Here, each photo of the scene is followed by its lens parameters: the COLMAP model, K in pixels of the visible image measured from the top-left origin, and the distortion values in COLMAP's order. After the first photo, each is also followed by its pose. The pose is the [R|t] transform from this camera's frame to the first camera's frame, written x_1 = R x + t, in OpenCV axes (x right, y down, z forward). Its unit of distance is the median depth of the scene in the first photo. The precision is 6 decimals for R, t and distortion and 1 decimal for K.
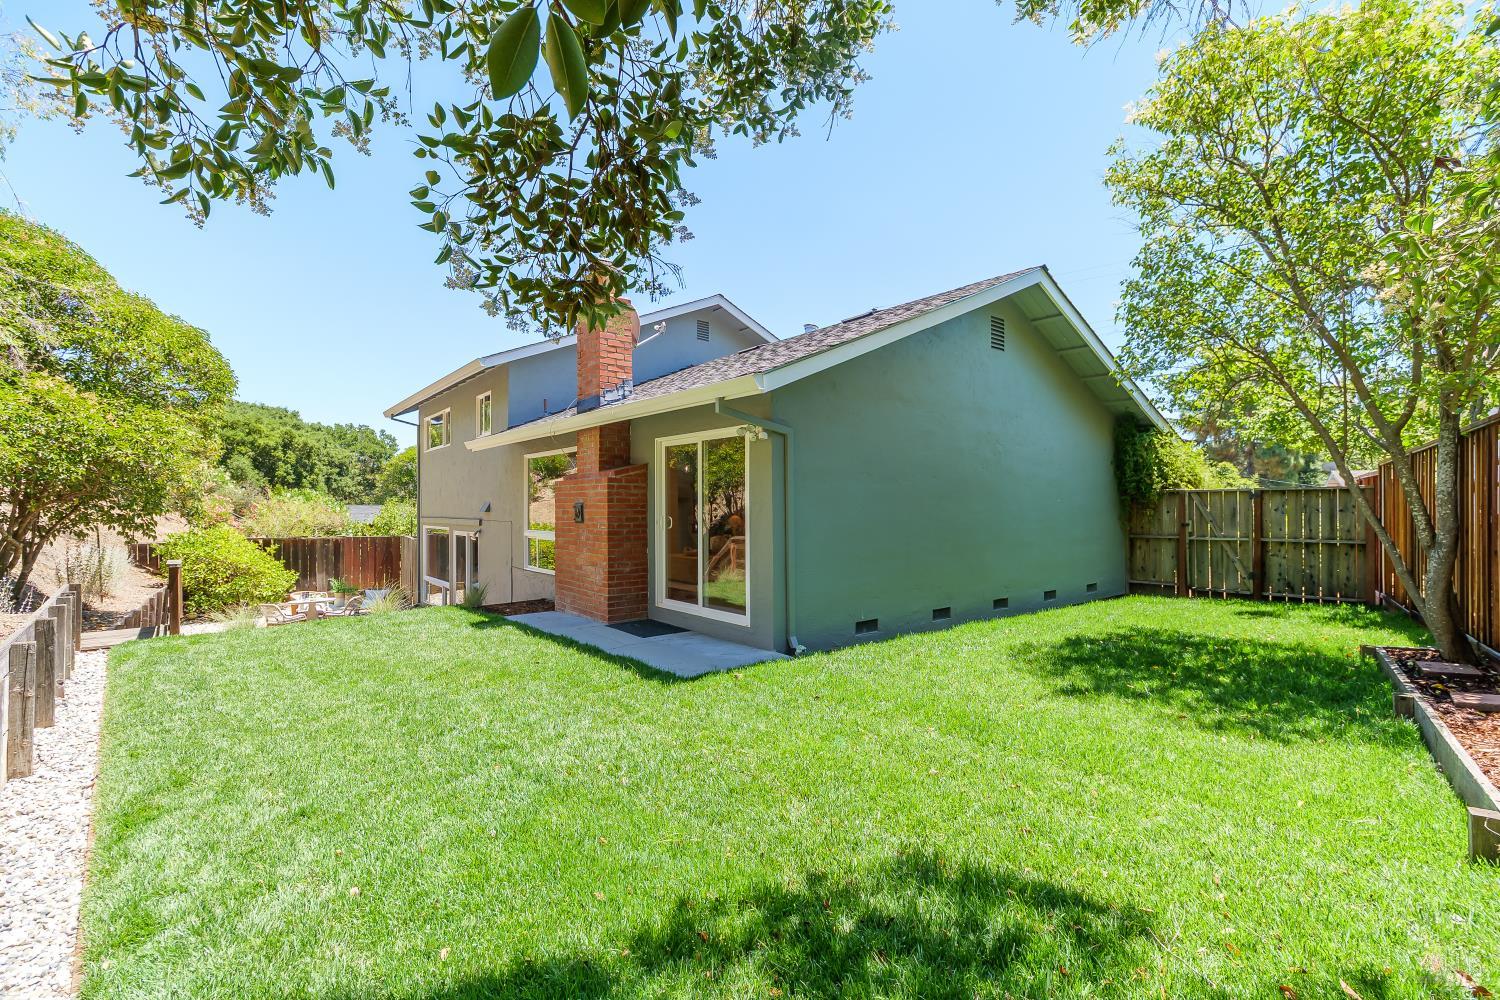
lens RADIAL K [[659.0, 0, 753.5], [0, 659.0, 503.9], [0, 0, 1]] dist [-0.002494, -0.000152]
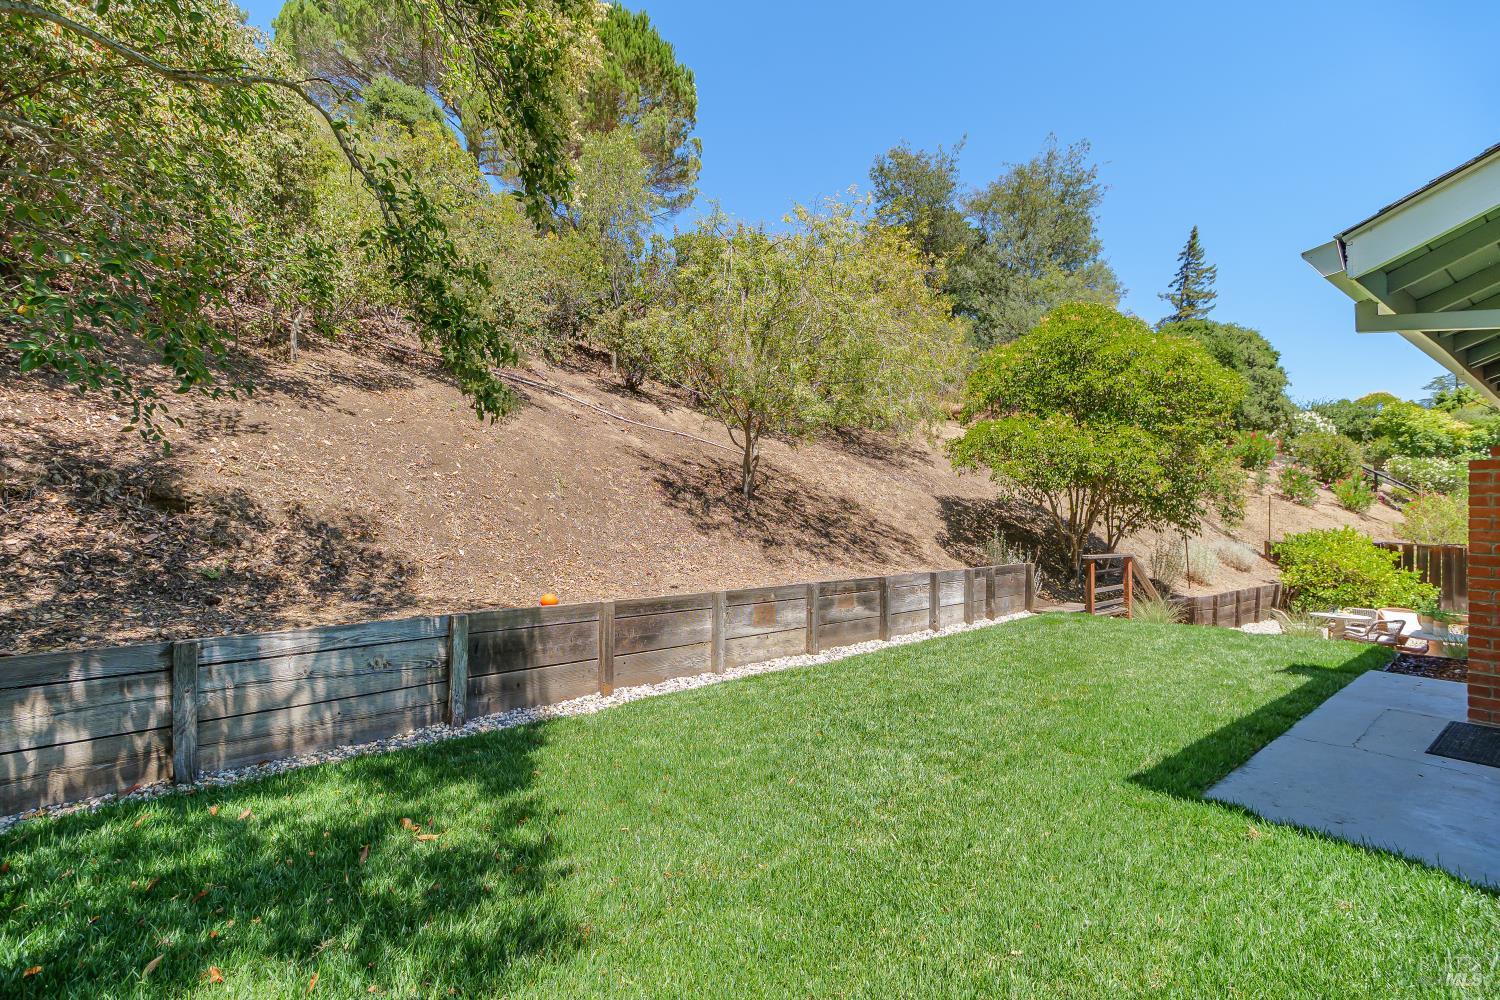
lens RADIAL K [[659.0, 0, 752.5], [0, 659.0, 502.4], [0, 0, 1]] dist [-0.002494, -0.000152]
pose [[-0.026855, -0.001798, -0.999638, 0.561075], [0.001426, 0.999997, -0.001837, -0.004879], [0.999638, -0.001475, -0.026852, 0.661716]]
